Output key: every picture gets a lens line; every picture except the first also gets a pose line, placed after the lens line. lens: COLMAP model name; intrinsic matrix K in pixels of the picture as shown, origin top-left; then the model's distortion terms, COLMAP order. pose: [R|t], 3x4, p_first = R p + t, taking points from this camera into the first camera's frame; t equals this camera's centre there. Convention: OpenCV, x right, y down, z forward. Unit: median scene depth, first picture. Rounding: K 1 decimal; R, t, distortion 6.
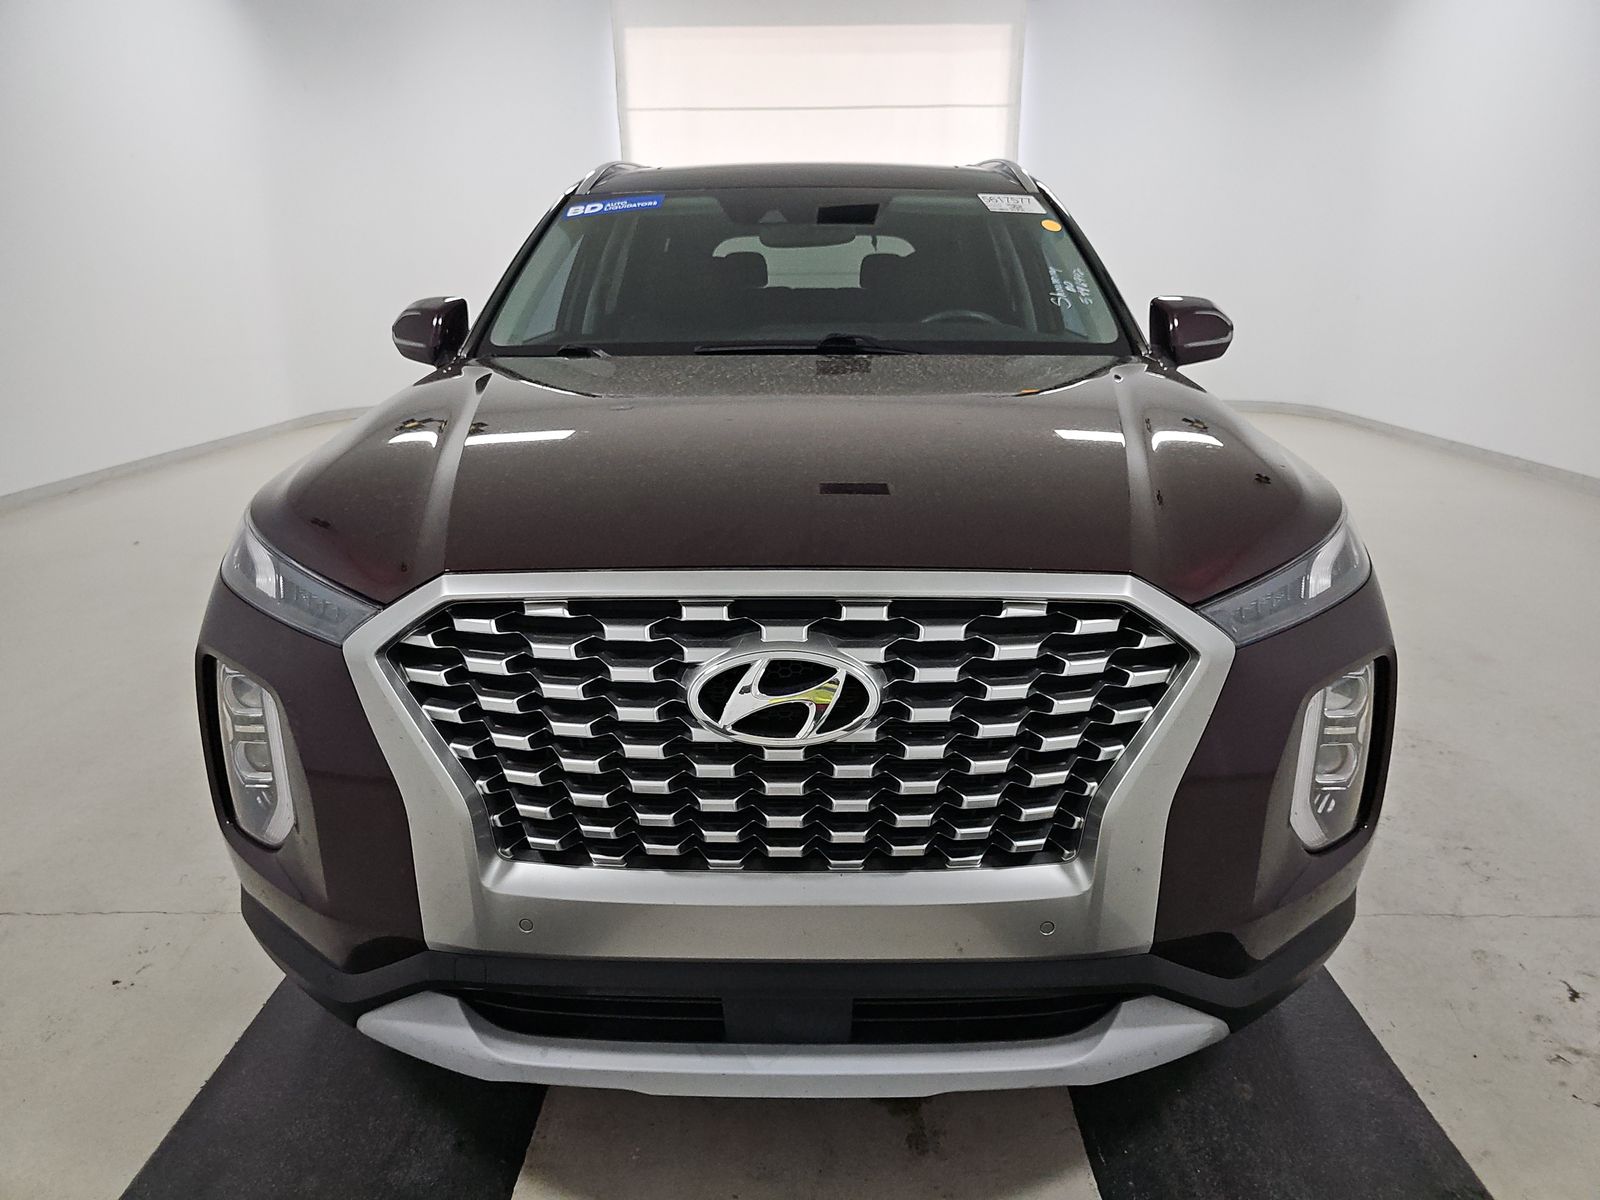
lens RADIAL K [[1048.4, 0, 800.0], [0, 1048.4, 600.0], [0, 0, 1]] dist [0.007330, 0.003198]
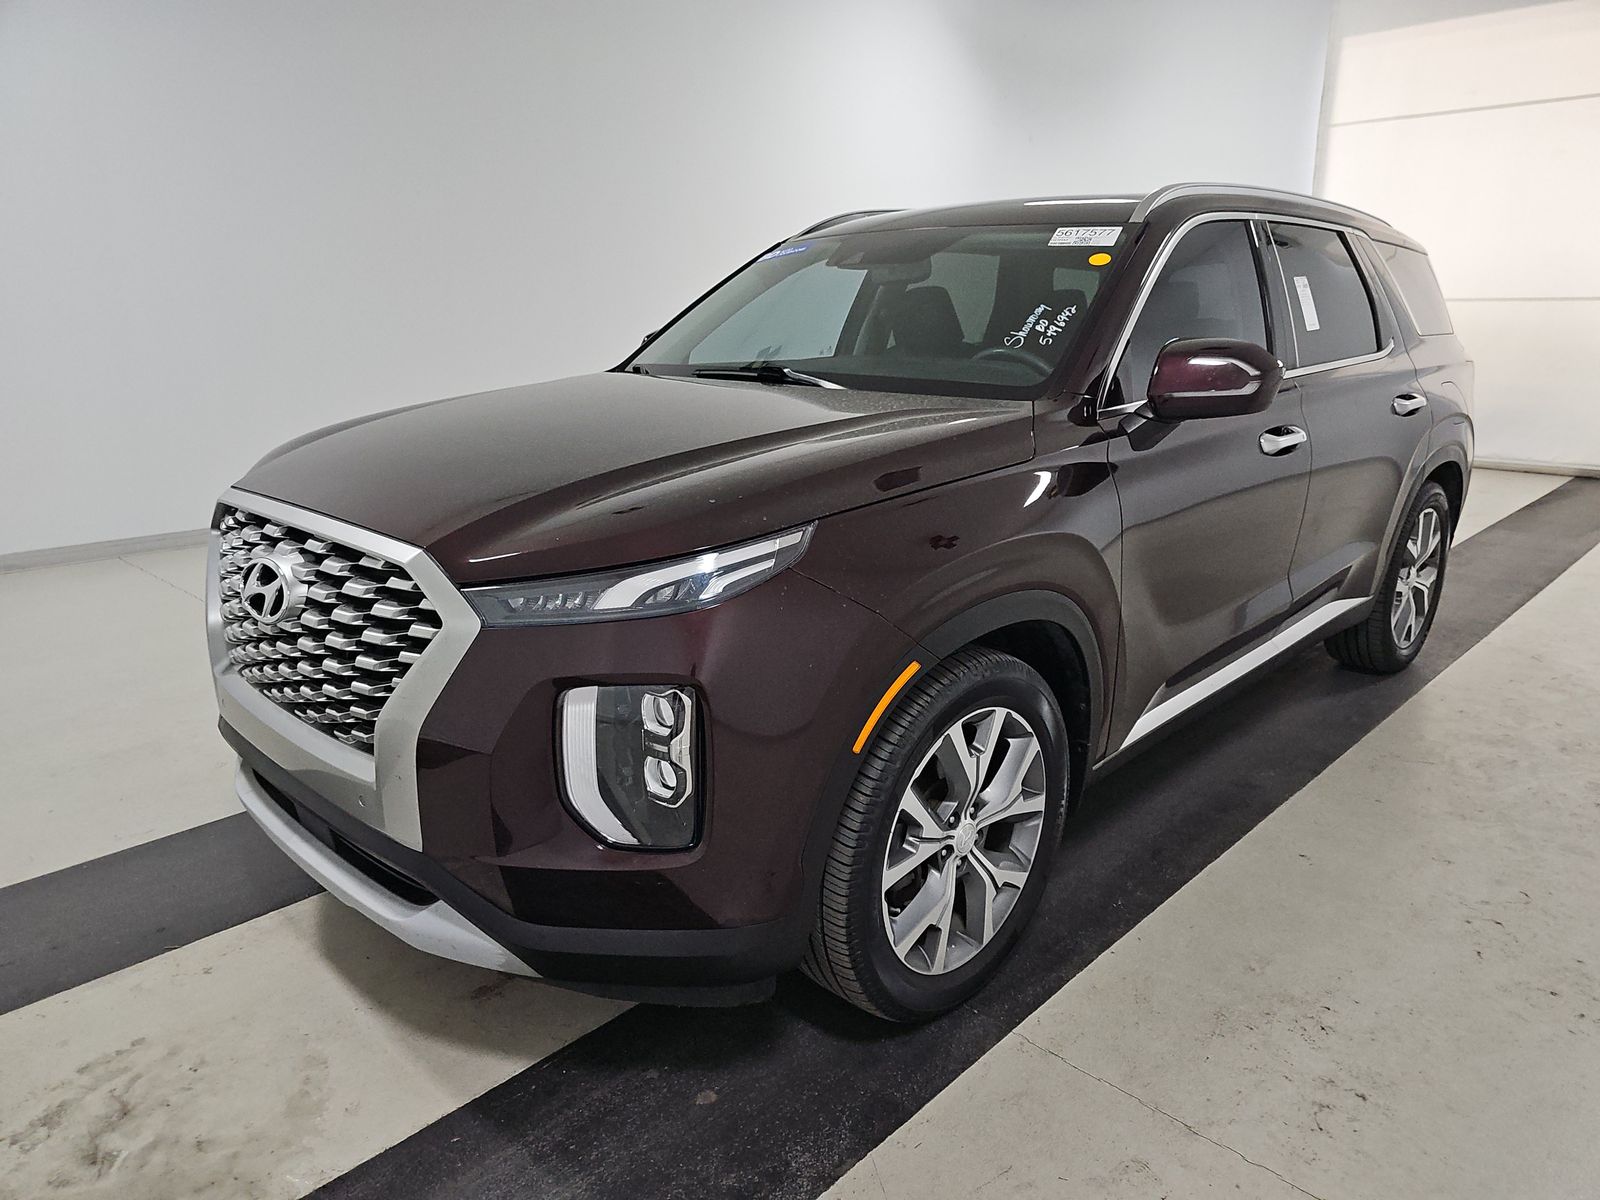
lens RADIAL K [[1048.4, 0, 800.0], [0, 1048.4, 600.0], [0, 0, 1]] dist [0.007330, 0.003198]
pose [[0.727509, 0.188857, -0.659593, 0.744642], [-0.204482, 0.977363, 0.054305, -0.063009], [0.654918, 0.095368, 0.749658, 0.172655]]
